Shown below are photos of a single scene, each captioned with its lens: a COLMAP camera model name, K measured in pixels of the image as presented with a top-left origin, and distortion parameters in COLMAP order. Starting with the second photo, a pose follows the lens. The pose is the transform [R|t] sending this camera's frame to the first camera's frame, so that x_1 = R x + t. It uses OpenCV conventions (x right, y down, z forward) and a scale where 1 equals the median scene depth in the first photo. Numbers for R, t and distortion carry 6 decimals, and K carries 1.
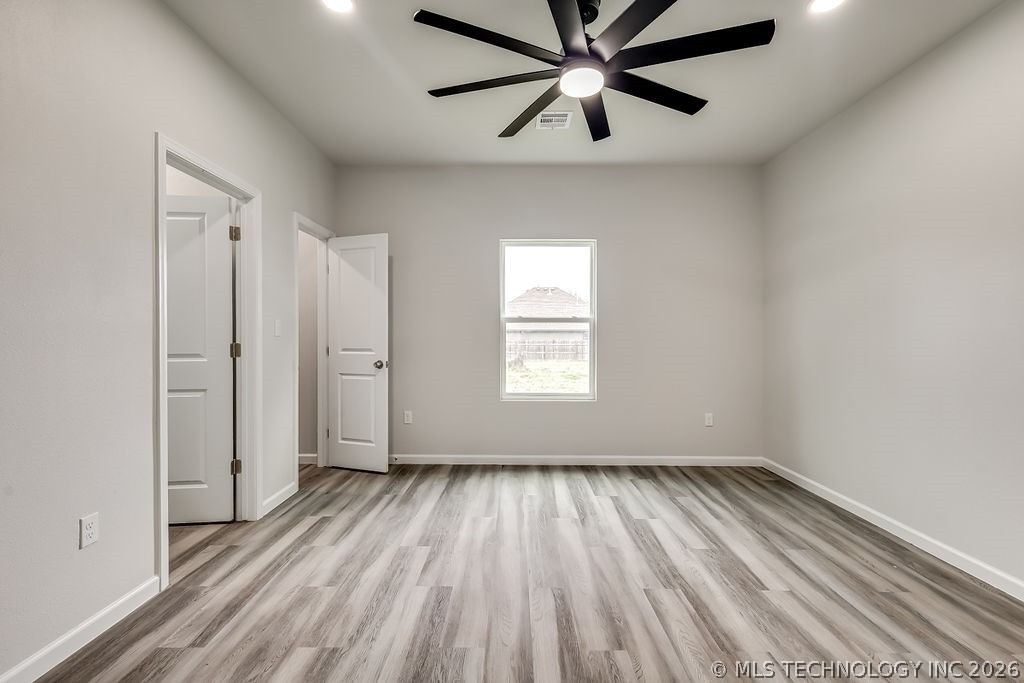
lens RADIAL K [[454.2, 0, 505.2], [0, 454.2, 320.5], [0, 0, 1]] dist [0.001933, 0.000959]
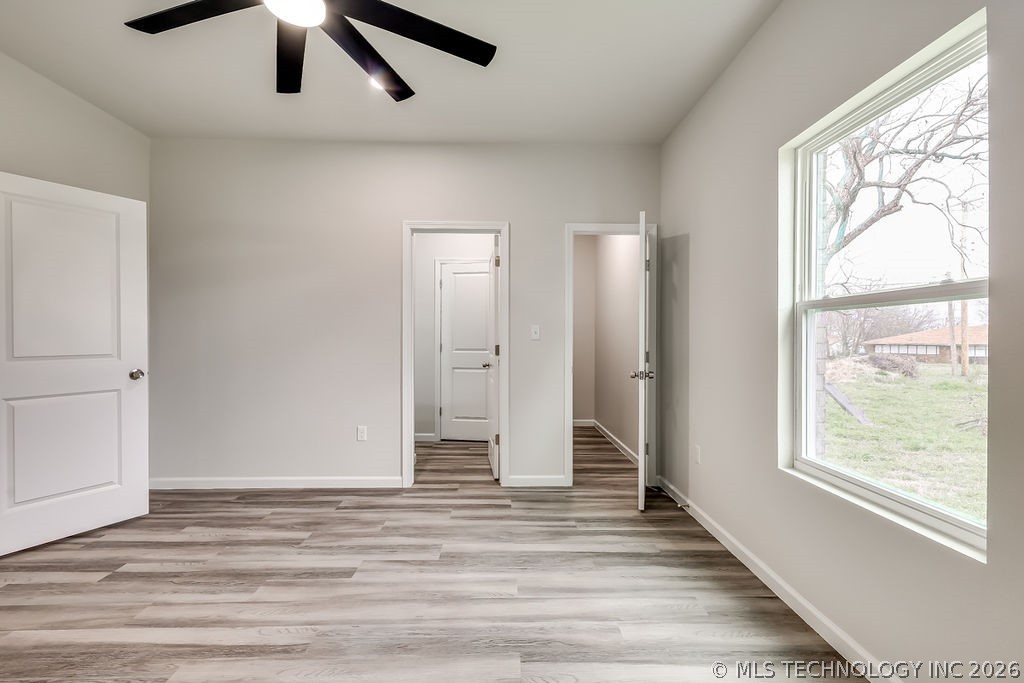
lens RADIAL K [[454.2, 0, 517.0], [0, 454.2, 339.9], [0, 0, 1]] dist [0.001933, 0.000959]
pose [[0.033888, 0.001474, -0.999425, 0.583853], [0.027413, 0.999621, 0.002404, 0.032400], [0.999050, -0.027479, 0.033835, 0.852166]]
